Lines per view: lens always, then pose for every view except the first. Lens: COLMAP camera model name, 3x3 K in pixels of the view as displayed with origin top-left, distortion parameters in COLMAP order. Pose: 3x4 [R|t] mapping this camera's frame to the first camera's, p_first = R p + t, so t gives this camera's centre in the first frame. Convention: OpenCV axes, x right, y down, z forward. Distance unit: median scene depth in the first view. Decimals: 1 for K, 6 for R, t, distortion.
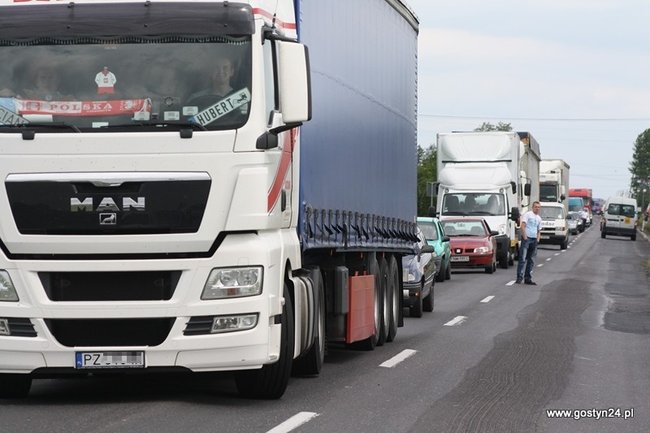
lens RADIAL K [[3400.7, 0, 325.3], [0, 3400.7, 217.1], [0, 0, 1]] dist [1.293804, 0.000000]
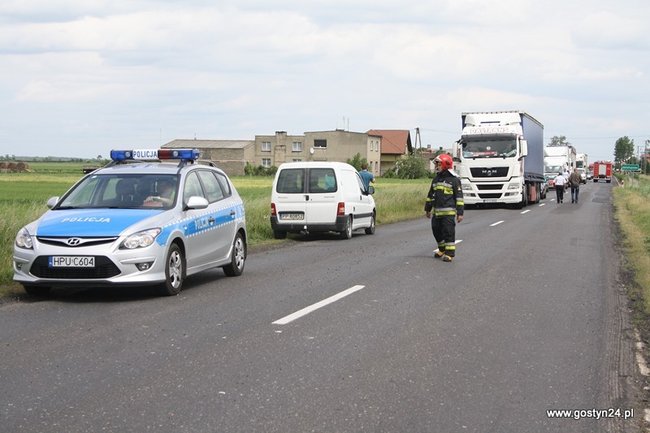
lens RADIAL K [[1328.3, 0, 324.5], [0, 1328.3, 213.8], [0, 0, 1]] dist [0.039156, 0.000000]
pose [[0.992050, -0.009626, -0.125477, -0.058801], [0.013206, 0.999528, 0.027736, 0.000817], [0.125151, -0.029173, 0.991709, -1.069823]]
